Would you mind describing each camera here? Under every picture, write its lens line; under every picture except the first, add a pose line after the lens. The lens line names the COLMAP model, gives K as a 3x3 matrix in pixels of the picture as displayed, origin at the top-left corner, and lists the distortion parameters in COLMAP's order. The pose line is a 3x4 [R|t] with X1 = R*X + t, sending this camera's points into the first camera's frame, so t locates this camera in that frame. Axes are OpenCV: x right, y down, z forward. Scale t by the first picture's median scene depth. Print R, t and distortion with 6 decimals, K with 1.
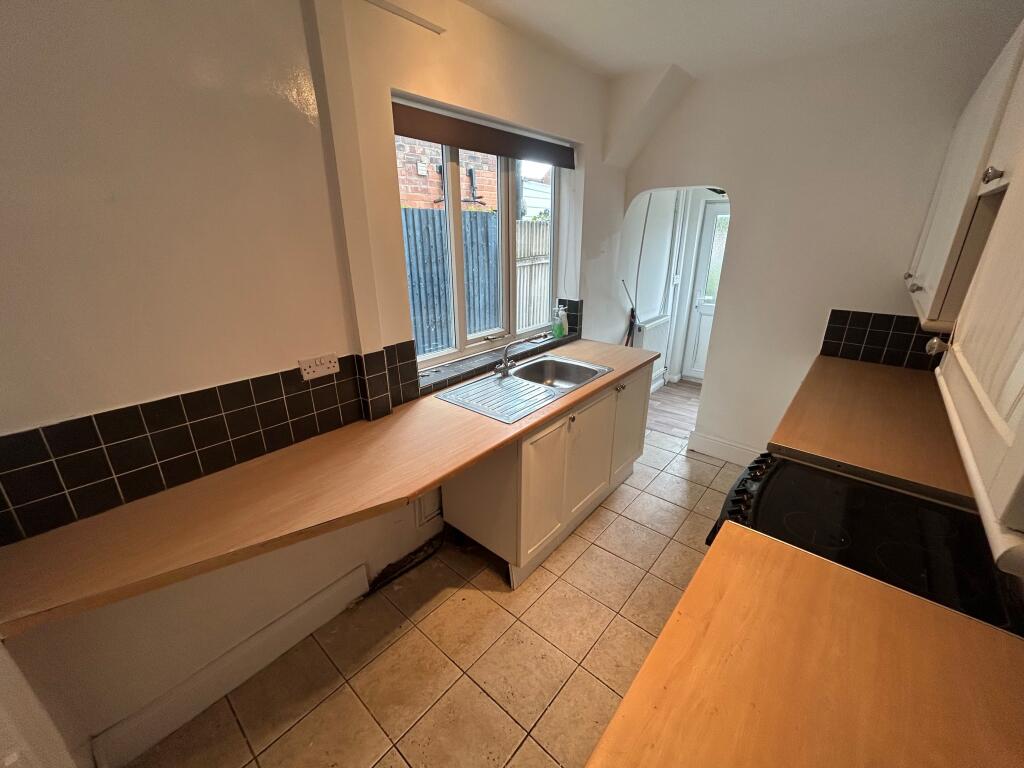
lens RADIAL K [[414.1, 0, 512.0], [0, 414.1, 384.0], [0, 0, 1]] dist [-0.001166, 0.000295]
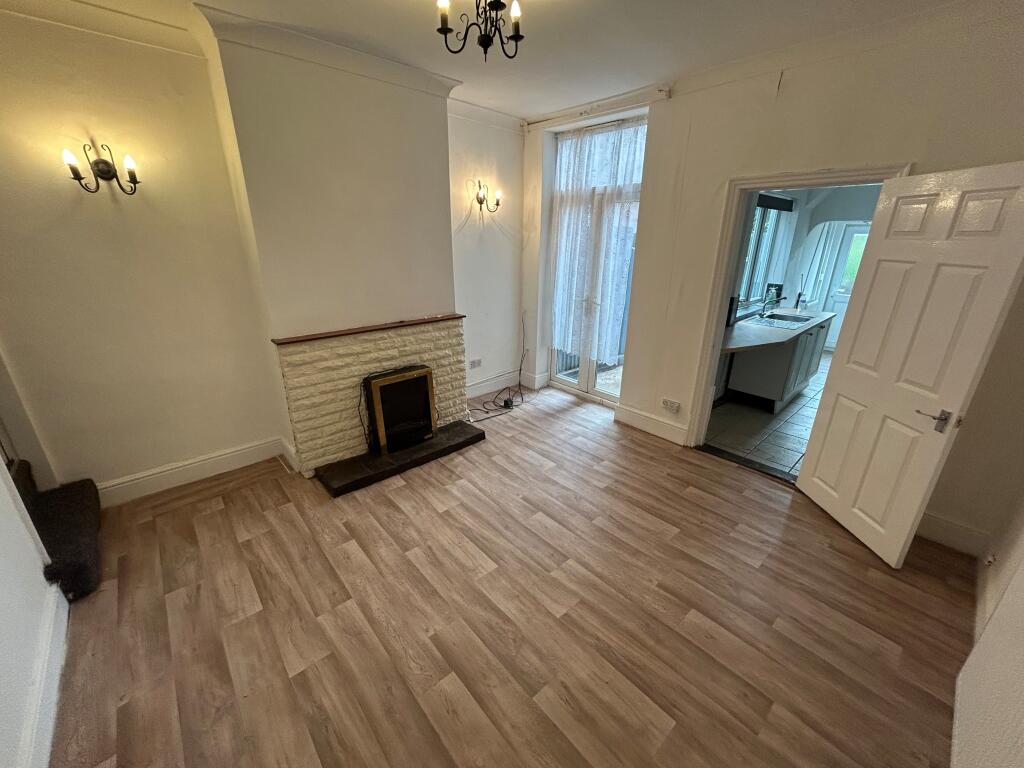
lens RADIAL K [[414.1, 0, 512.0], [0, 414.1, 384.0], [0, 0, 1]] dist [-0.001166, 0.000295]
pose [[0.992105, 0.053223, -0.113556, -0.984727], [-0.053767, 0.998552, -0.001731, 0.370061], [0.113300, 0.007823, 0.993530, -1.135125]]
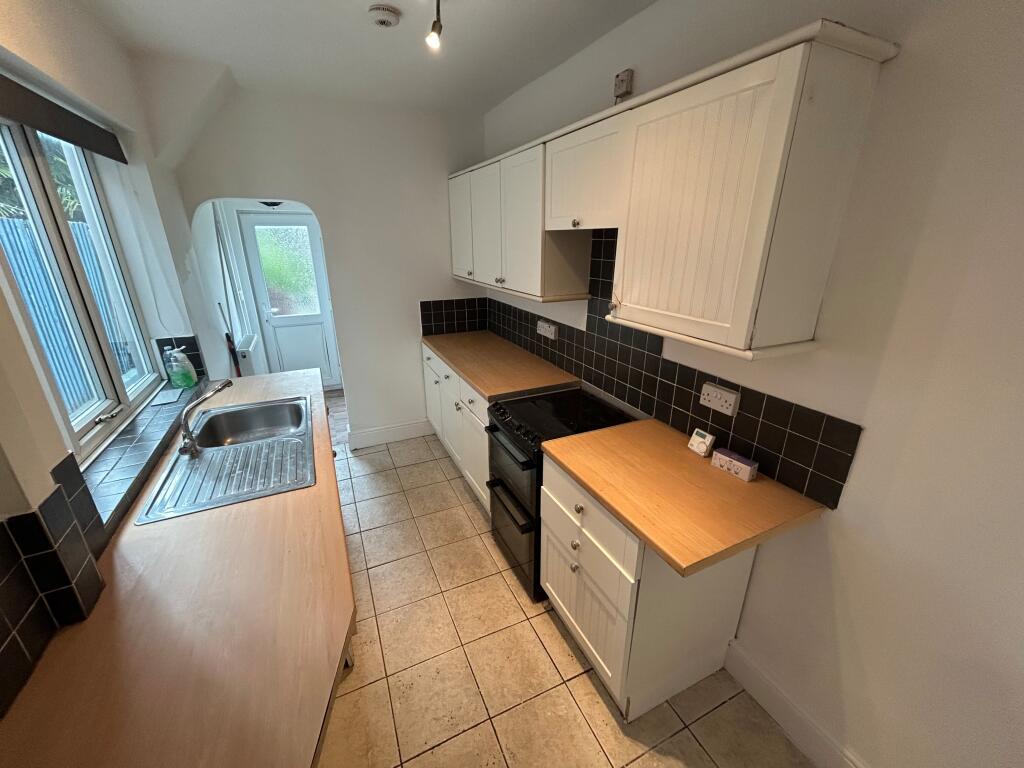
lens RADIAL K [[414.1, 0, 512.0], [0, 414.1, 384.0], [0, 0, 1]] dist [-0.001166, 0.000295]
pose [[0.406337, -0.306024, 0.860953, -0.380896], [0.316236, 0.931115, 0.181712, -0.089456], [-0.857254, 0.198428, 0.475122, 0.172117]]
